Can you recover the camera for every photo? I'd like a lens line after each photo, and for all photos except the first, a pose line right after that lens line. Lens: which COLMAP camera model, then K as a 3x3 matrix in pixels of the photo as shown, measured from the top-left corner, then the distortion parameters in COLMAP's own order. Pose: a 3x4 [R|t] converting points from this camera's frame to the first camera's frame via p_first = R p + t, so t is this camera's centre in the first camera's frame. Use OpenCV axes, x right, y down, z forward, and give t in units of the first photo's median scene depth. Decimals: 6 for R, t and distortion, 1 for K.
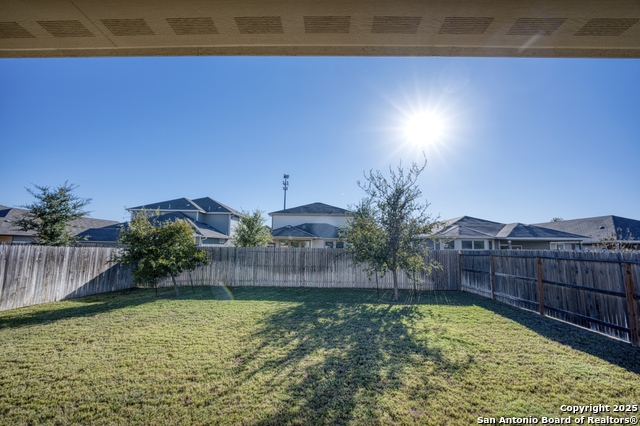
lens RADIAL K [[258.9, 0, 320.2], [0, 258.9, 212.0], [0, 0, 1]] dist [-0.011907, -0.000338]
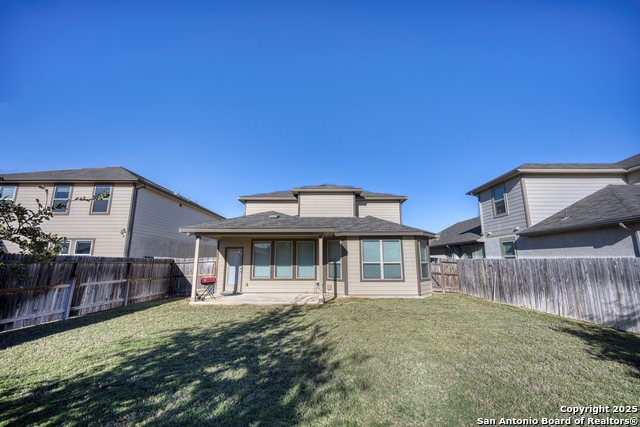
lens RADIAL K [[258.9, 0, 320.2], [0, 258.9, 212.5], [0, 0, 1]] dist [-0.011907, -0.000338]
pose [[-0.999632, -0.005901, -0.026475, -0.183969], [0.002828, 0.948057, -0.318089, 0.295986], [0.026977, -0.318047, -0.947691, 1.906609]]
